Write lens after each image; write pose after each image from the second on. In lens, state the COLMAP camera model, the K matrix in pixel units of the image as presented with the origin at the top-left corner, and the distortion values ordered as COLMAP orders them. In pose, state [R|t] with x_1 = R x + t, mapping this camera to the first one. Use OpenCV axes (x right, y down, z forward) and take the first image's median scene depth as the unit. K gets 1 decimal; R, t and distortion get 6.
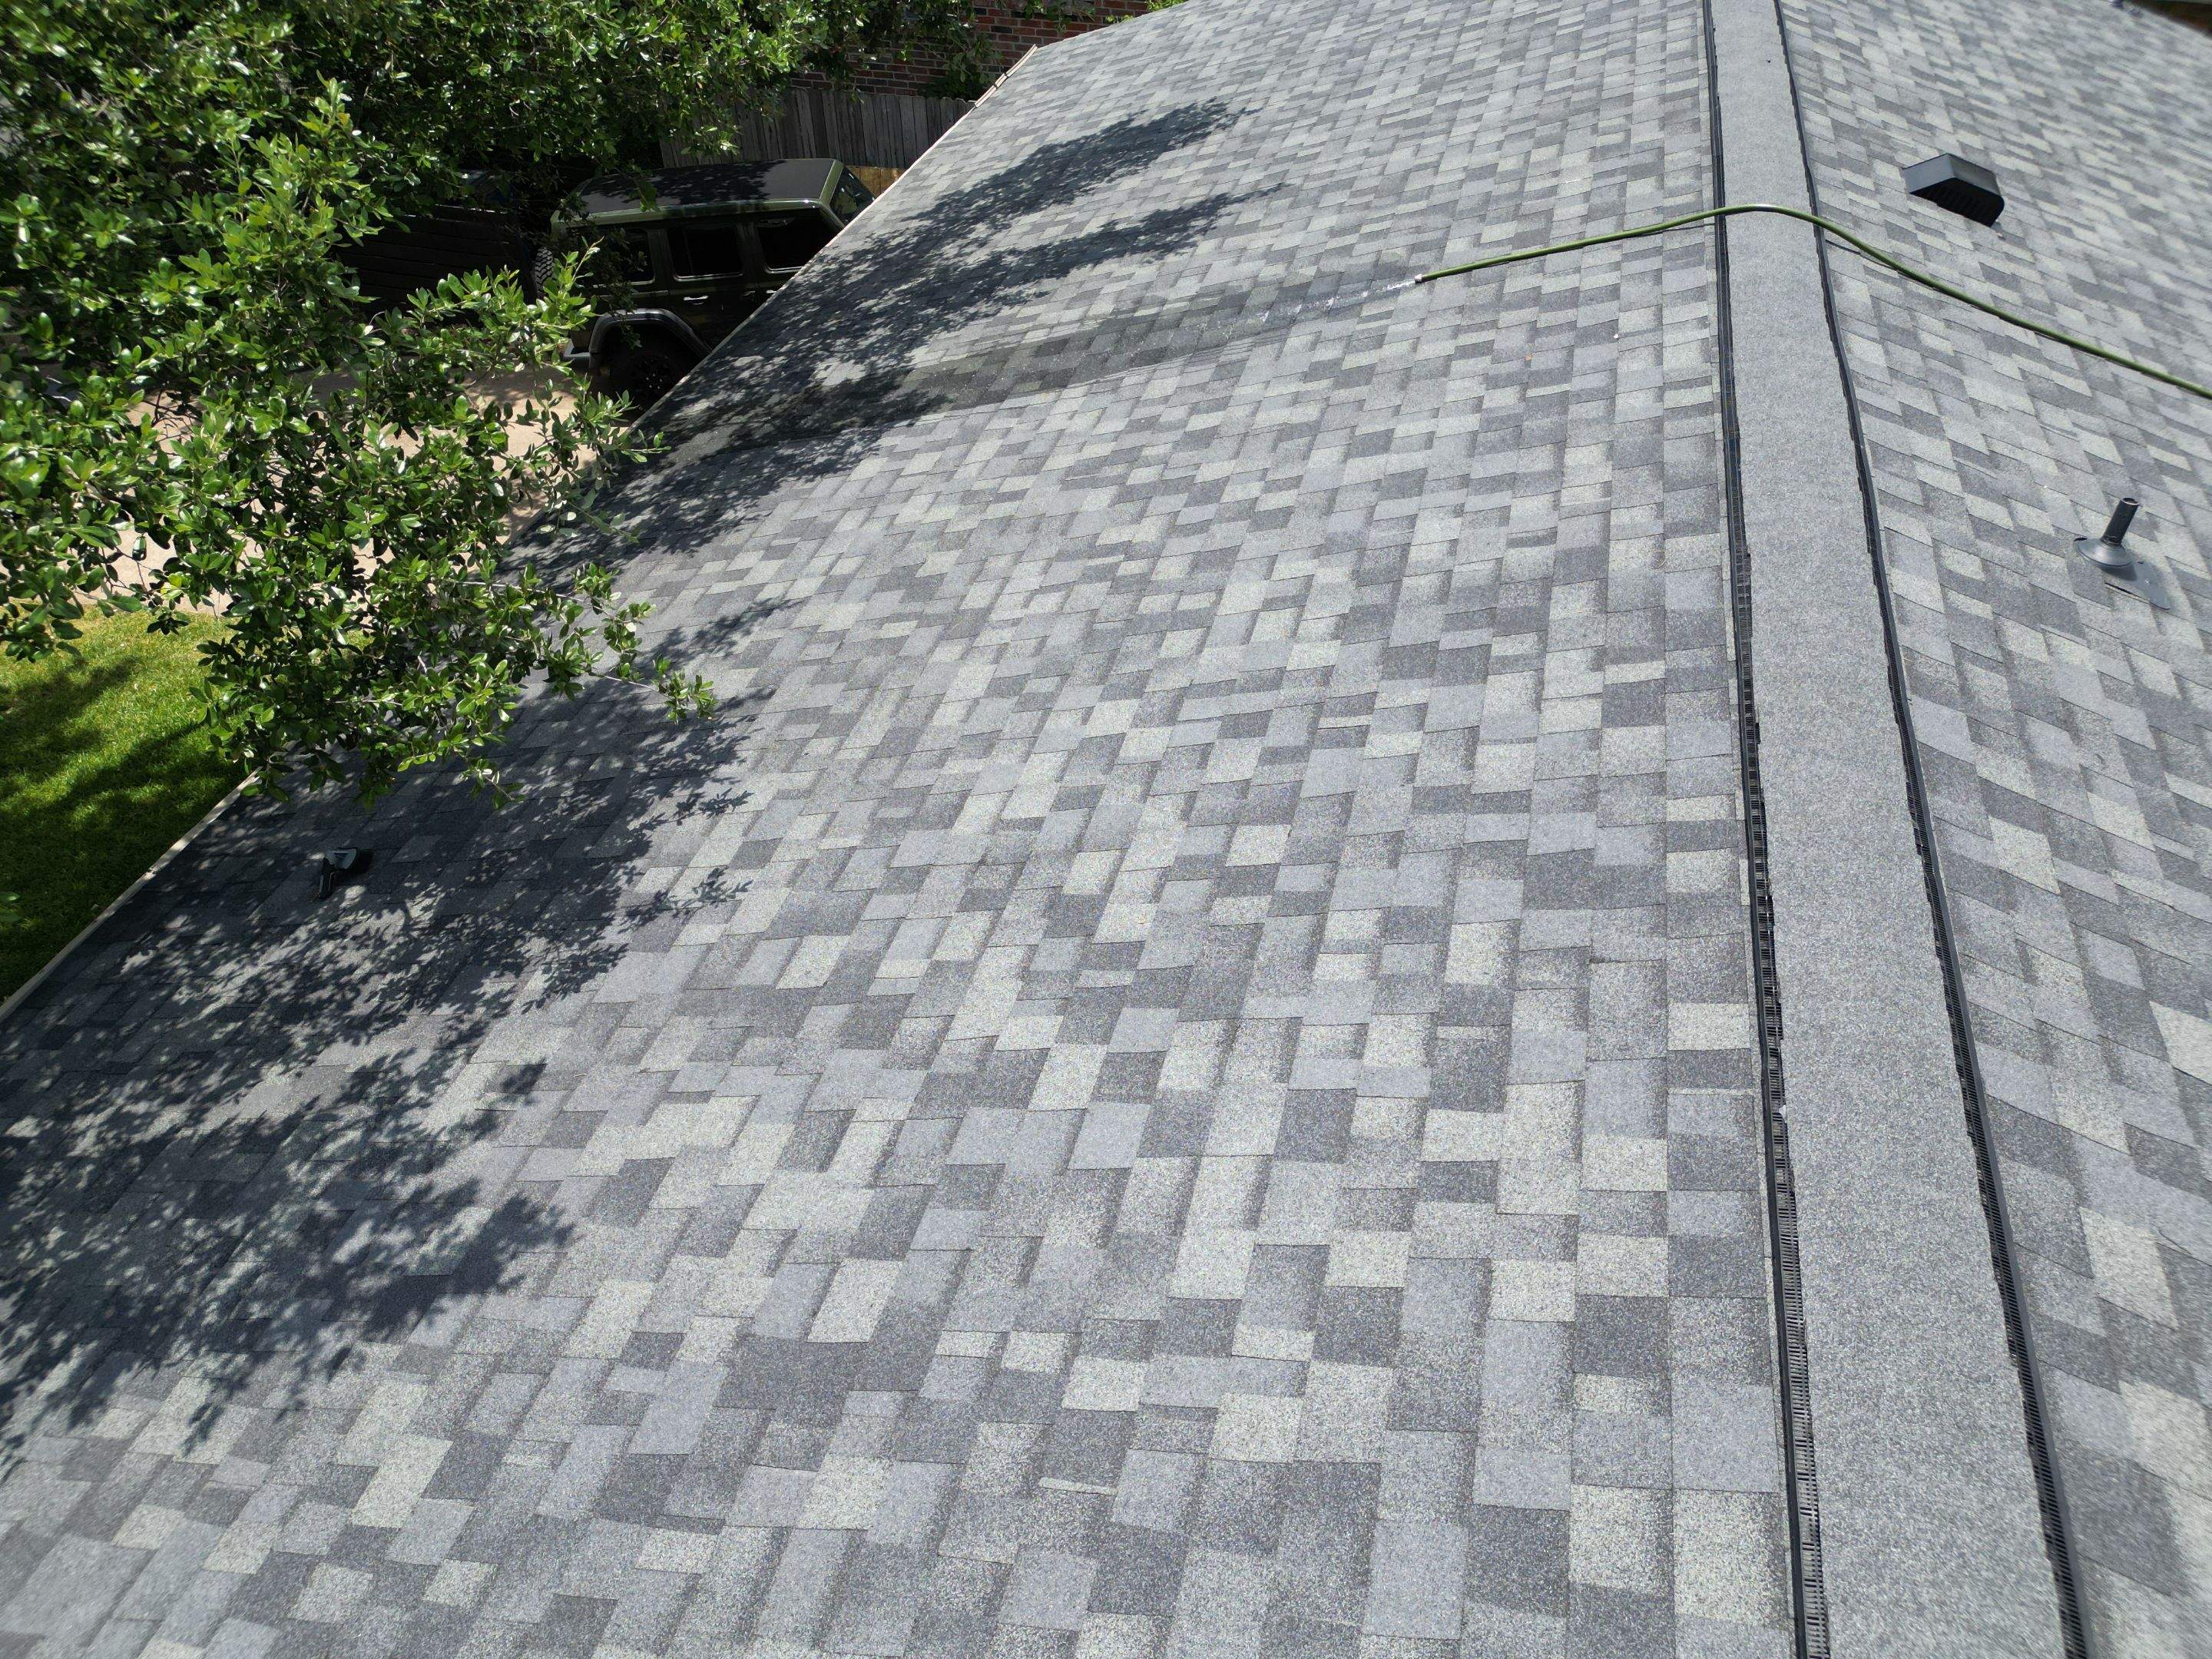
lens RADIAL K [[1554.7, 0, 1100.2], [0, 1554.7, 823.1], [0, 0, 1]] dist [0.076919, -0.071804]
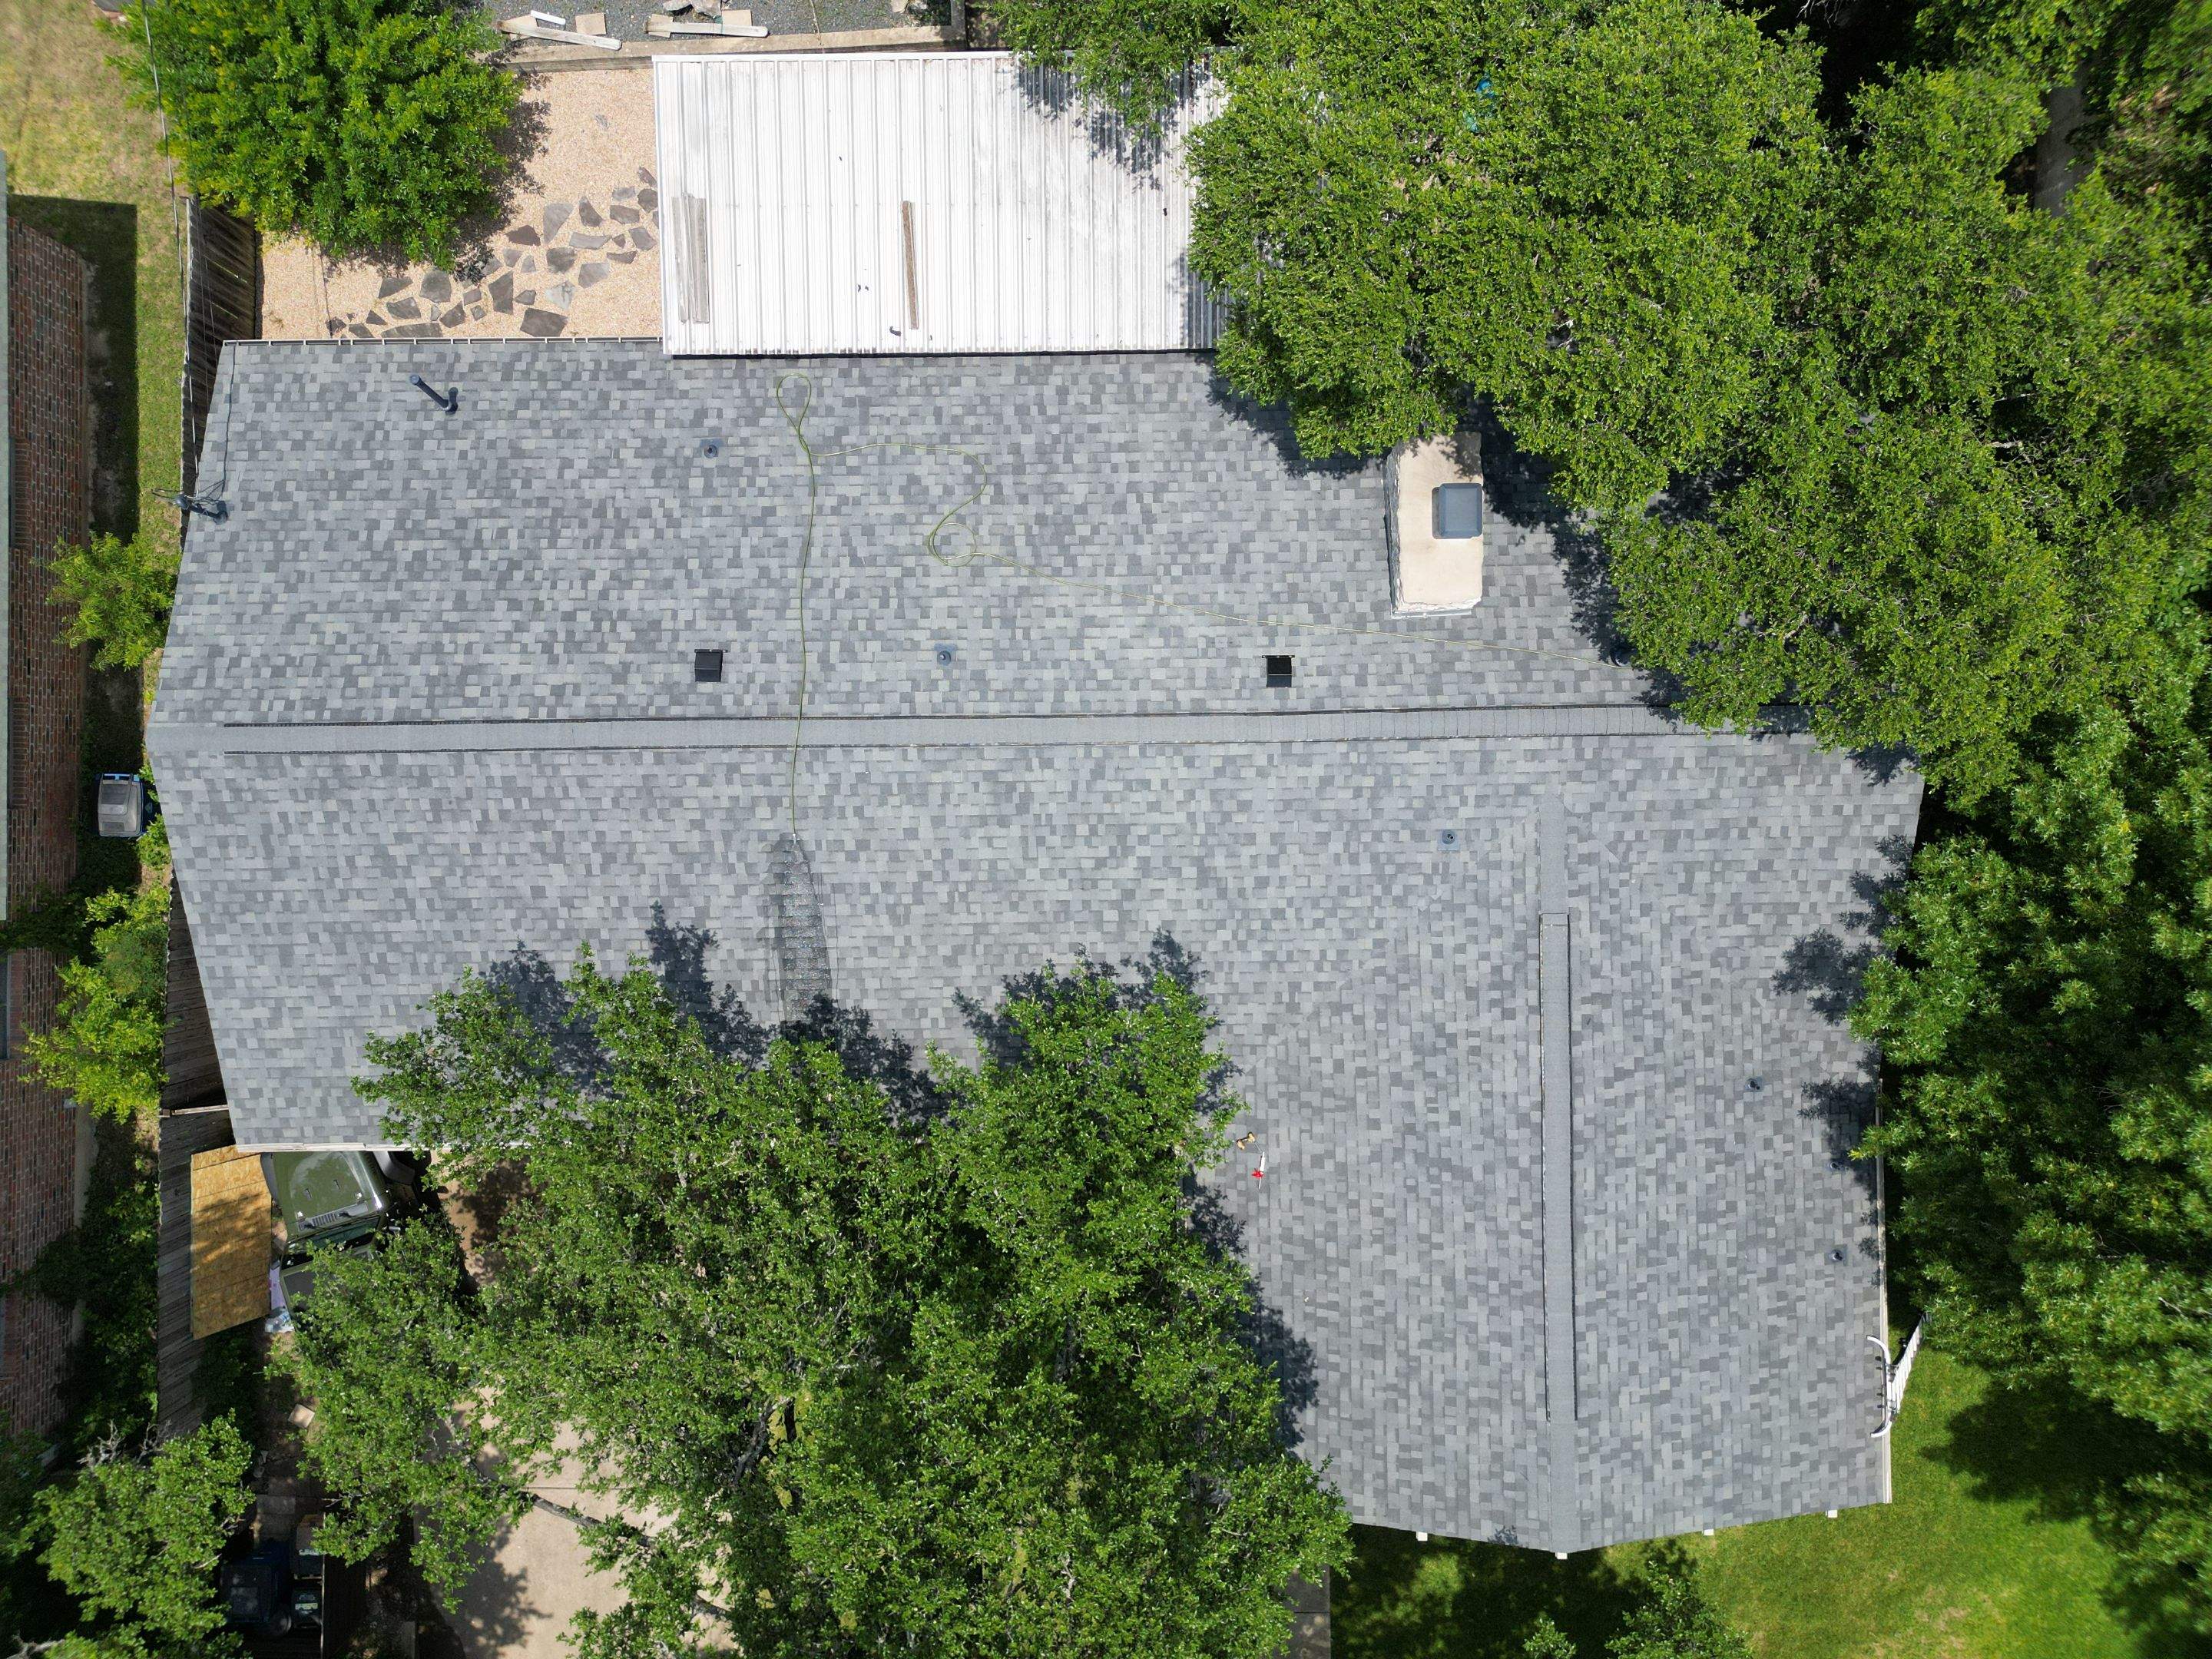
lens RADIAL K [[1533.5, 0, 1102.9], [0, 1533.5, 829.5], [0, 0, 1]] dist [0.103846, -0.139449]
pose [[-0.272171, -0.962187, 0.010891, 0.027082], [0.643569, -0.173607, 0.745440, -3.138733], [-0.715362, 0.209896, 0.666484, -2.026978]]
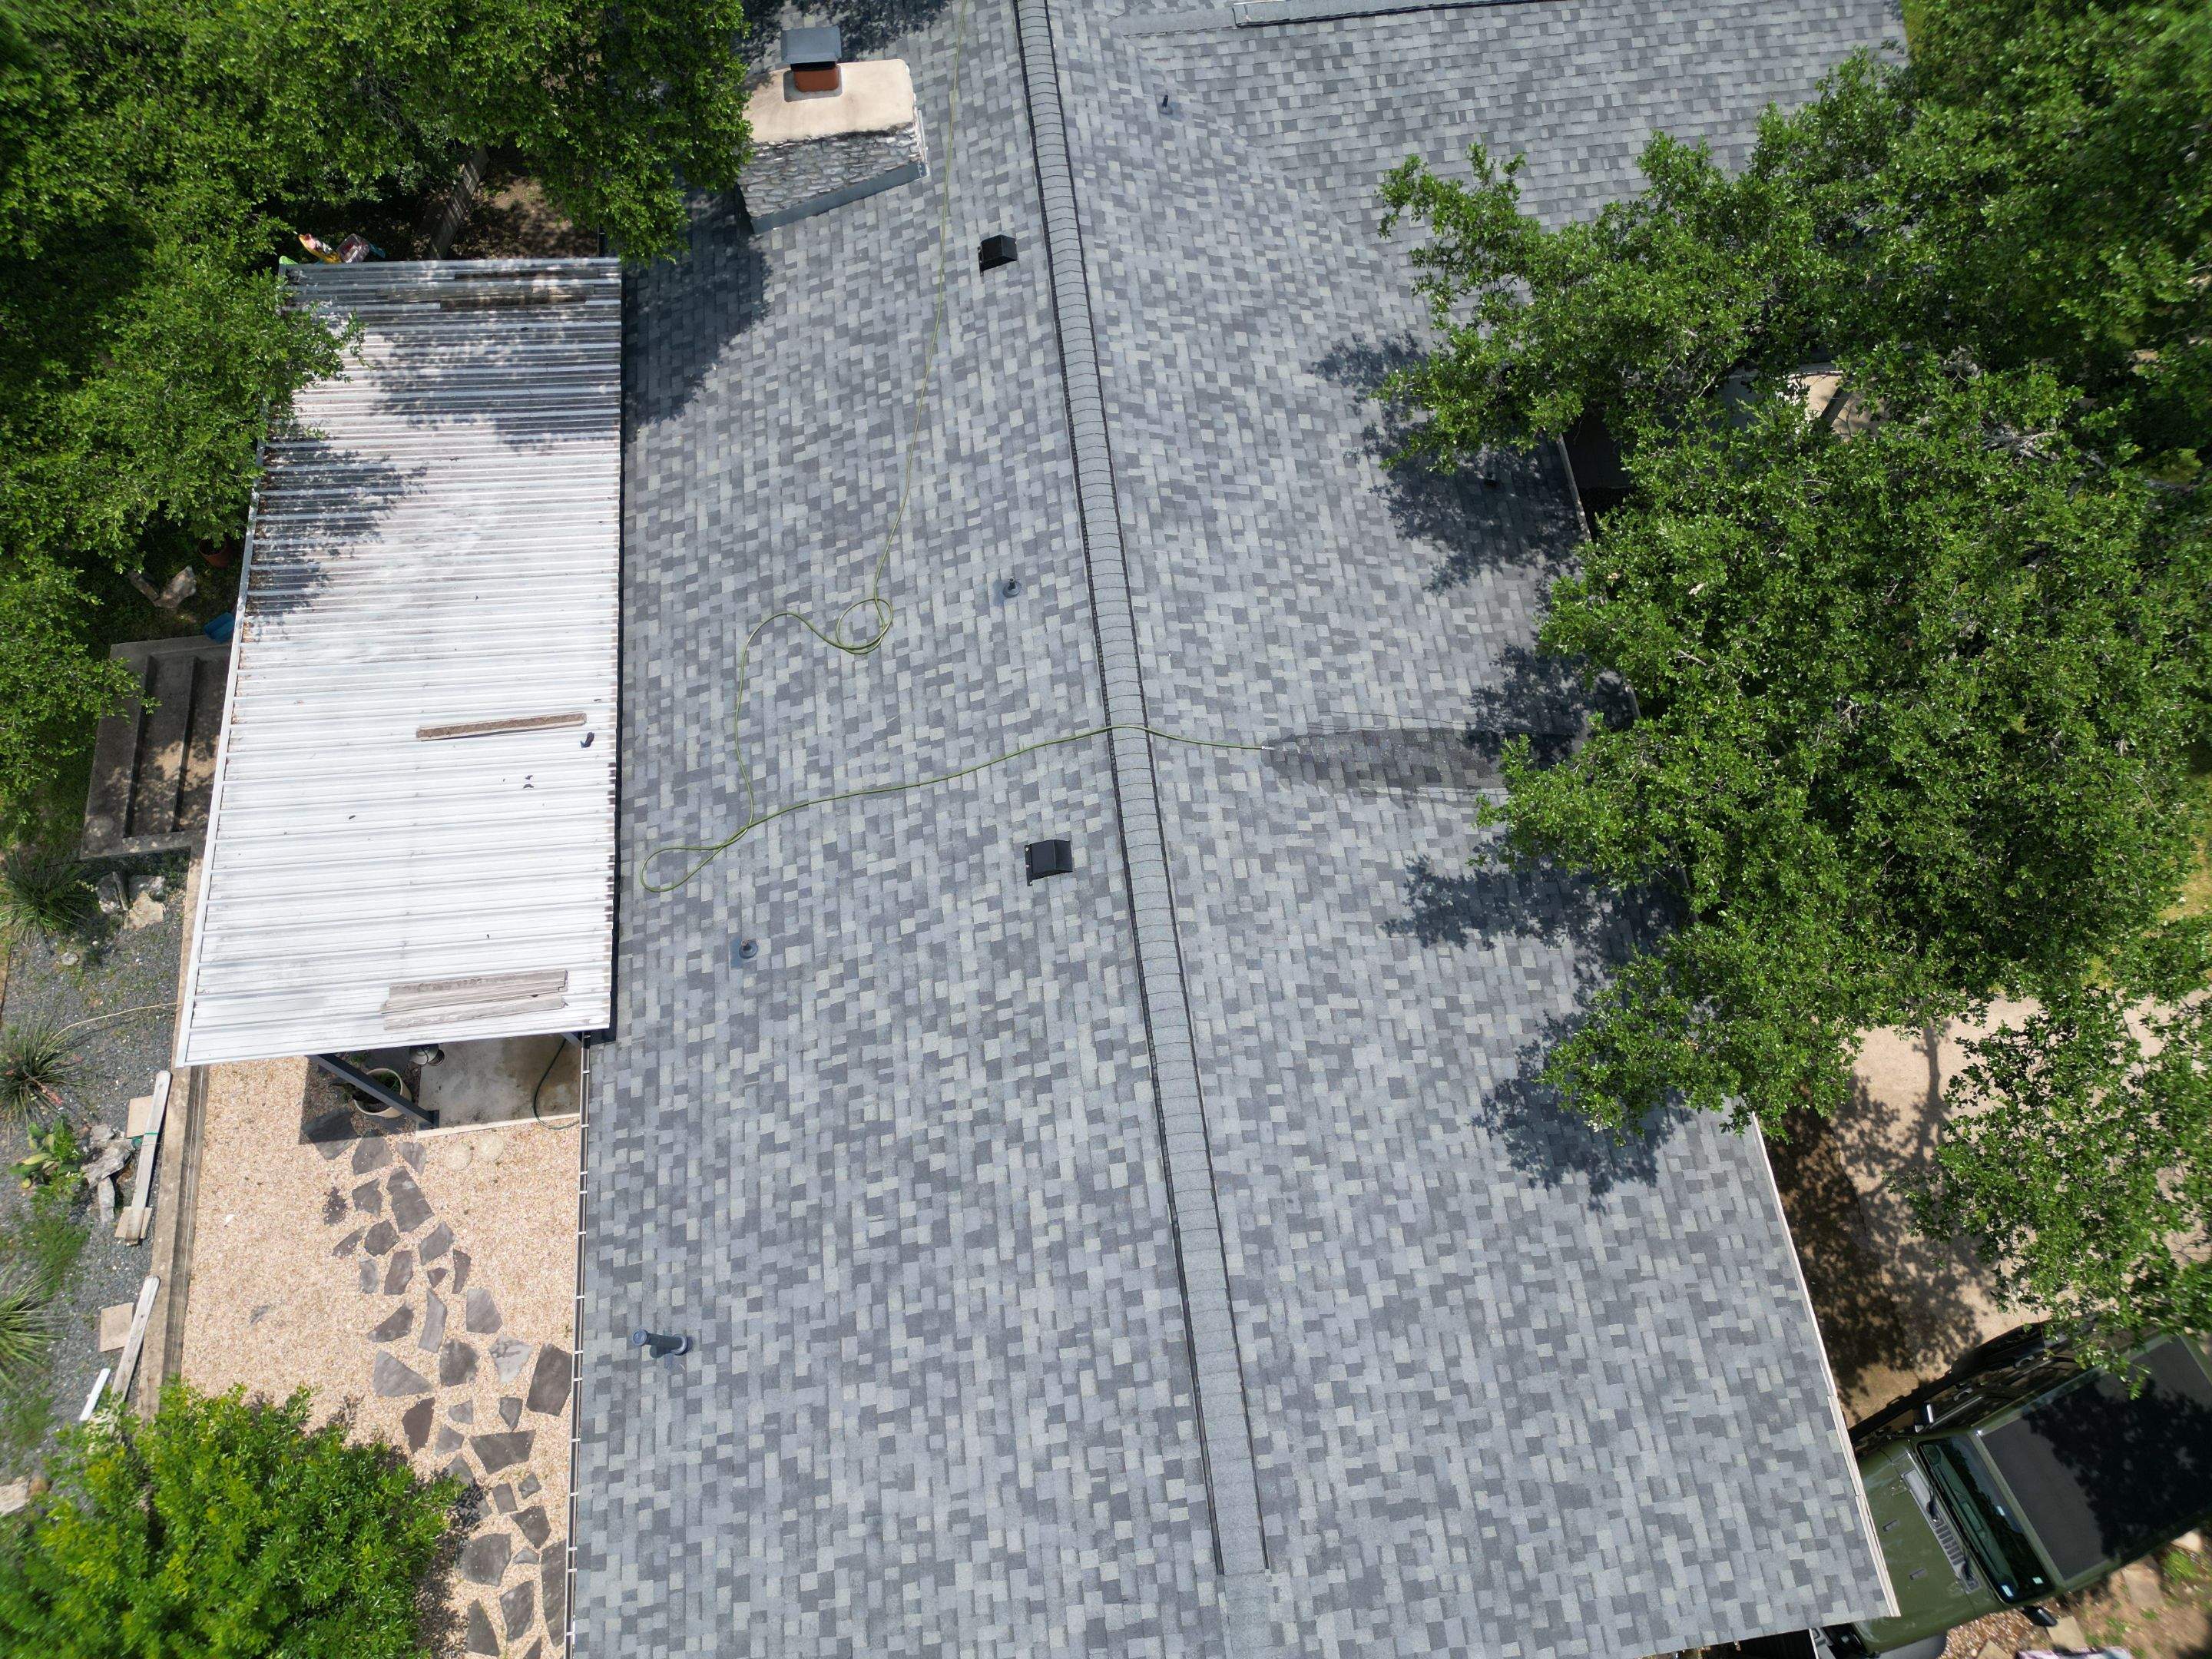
lens RADIAL K [[1533.5, 0, 1102.9], [0, 1533.5, 829.5], [0, 0, 1]] dist [0.103846, -0.139449]
pose [[-0.930220, 0.339760, -0.138757, 1.103994], [-0.233085, -0.254895, 0.938456, -3.462515], [0.283481, 0.905313, 0.316301, 0.495972]]
